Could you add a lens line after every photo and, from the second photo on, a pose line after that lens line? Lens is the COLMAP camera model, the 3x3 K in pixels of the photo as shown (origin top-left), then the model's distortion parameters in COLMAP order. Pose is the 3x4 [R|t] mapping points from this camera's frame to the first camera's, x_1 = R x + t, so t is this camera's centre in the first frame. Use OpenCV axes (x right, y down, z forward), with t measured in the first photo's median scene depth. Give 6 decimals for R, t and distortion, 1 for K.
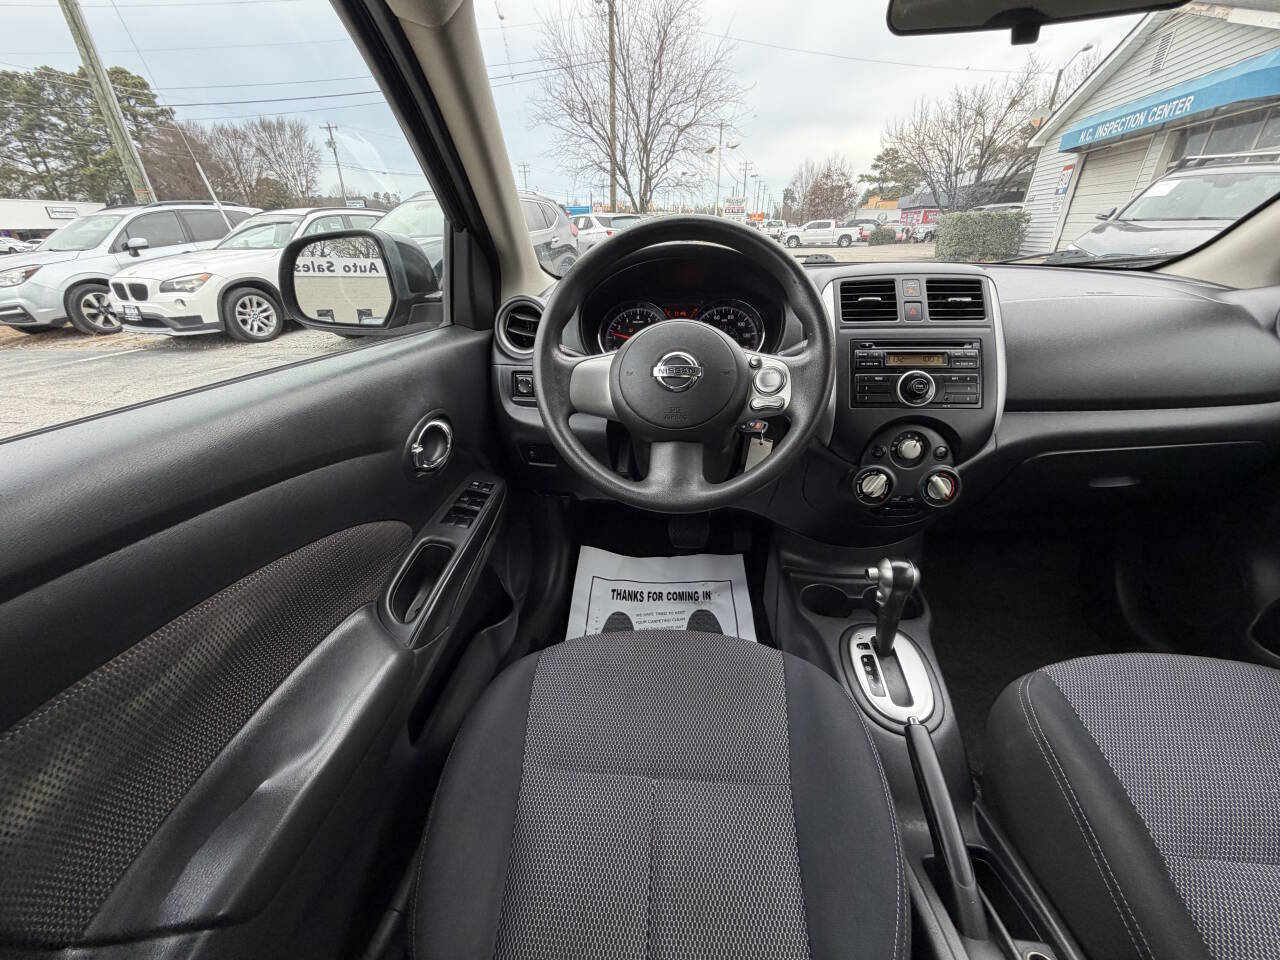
lens RADIAL K [[501.2, 0, 635.7], [0, 501.2, 476.6], [0, 0, 1]] dist [-0.003276, -0.000398]
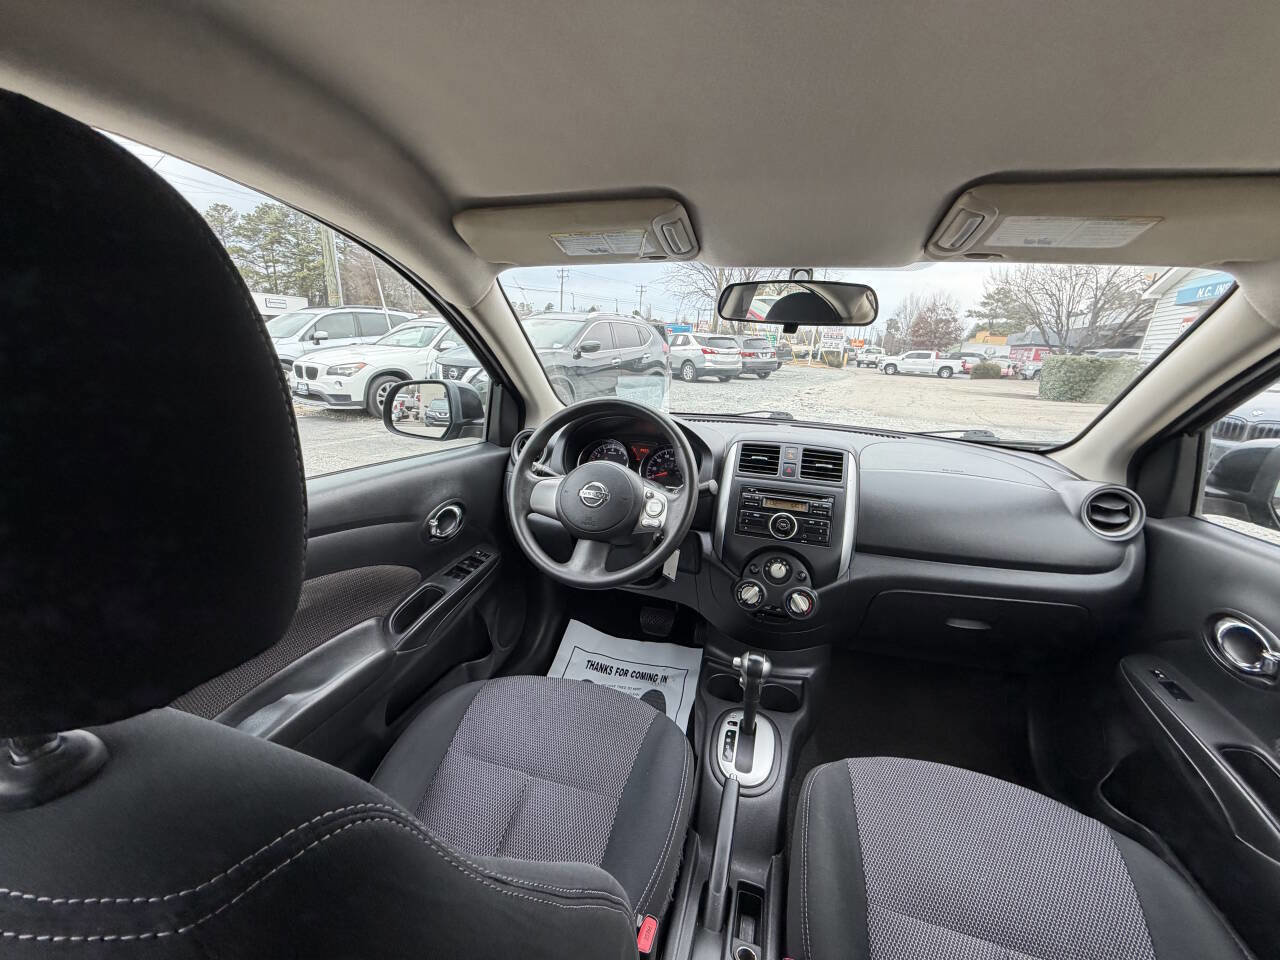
lens RADIAL K [[498.0, 0, 636.3], [0, 498.0, 482.4], [0, 0, 1]] dist [0.000496, -0.000230]
pose [[0.979190, 0.114102, -0.167832, 0.057828], [-0.142856, 0.974918, -0.170665, -0.000555], [0.144149, 0.191090, 0.970930, -0.058603]]
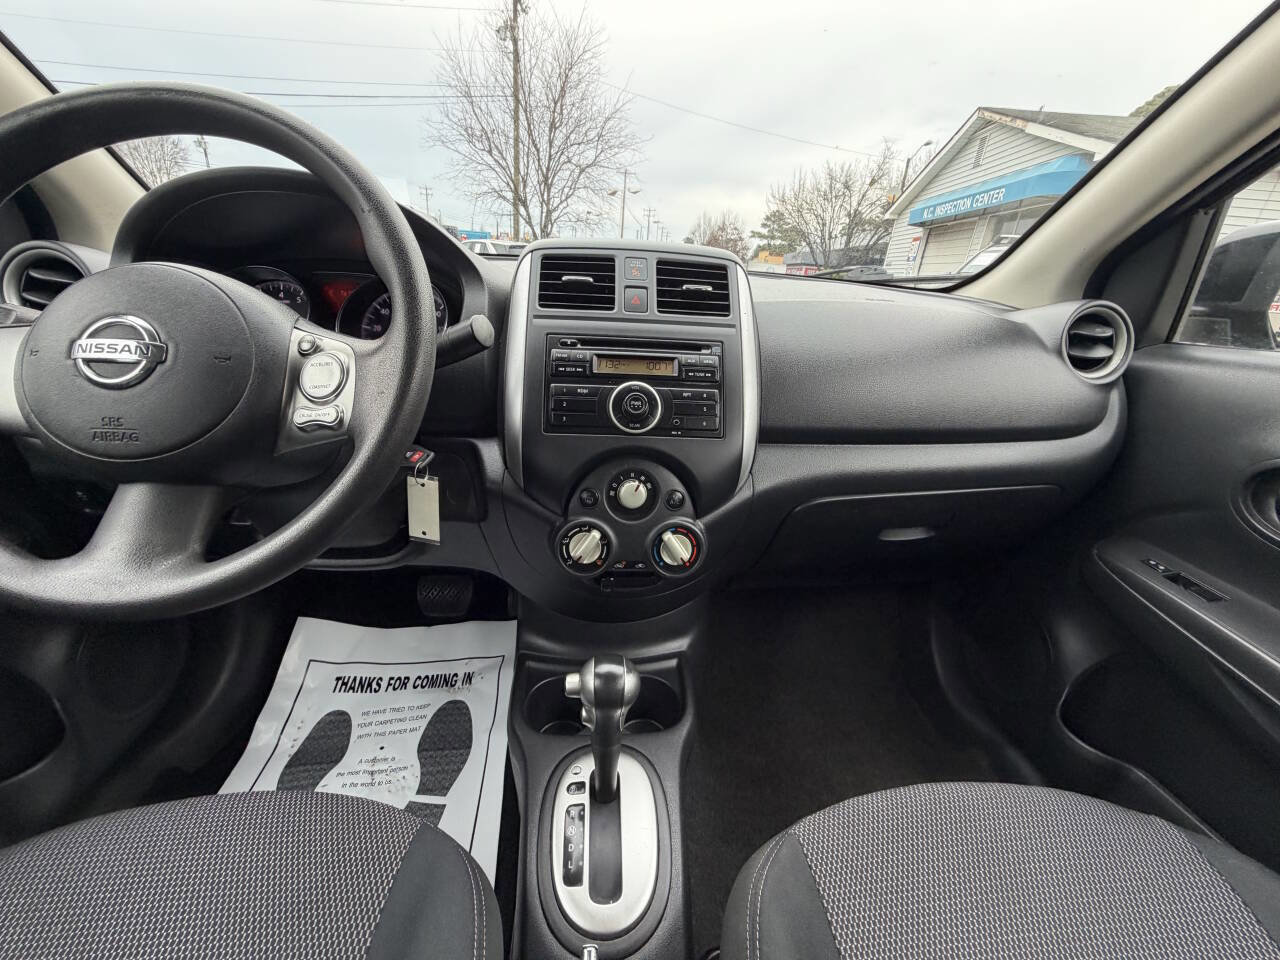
lens RADIAL K [[504.0, 0, 635.0], [0, 504.0, 475.9], [0, 0, 1]] dist [-0.007104, -0.000133]
pose [[0.983150, 0.009555, 0.182553, 0.065263], [0.002176, 0.997950, -0.063954, -0.005468], [-0.182790, 0.063273, 0.981114, 0.048423]]
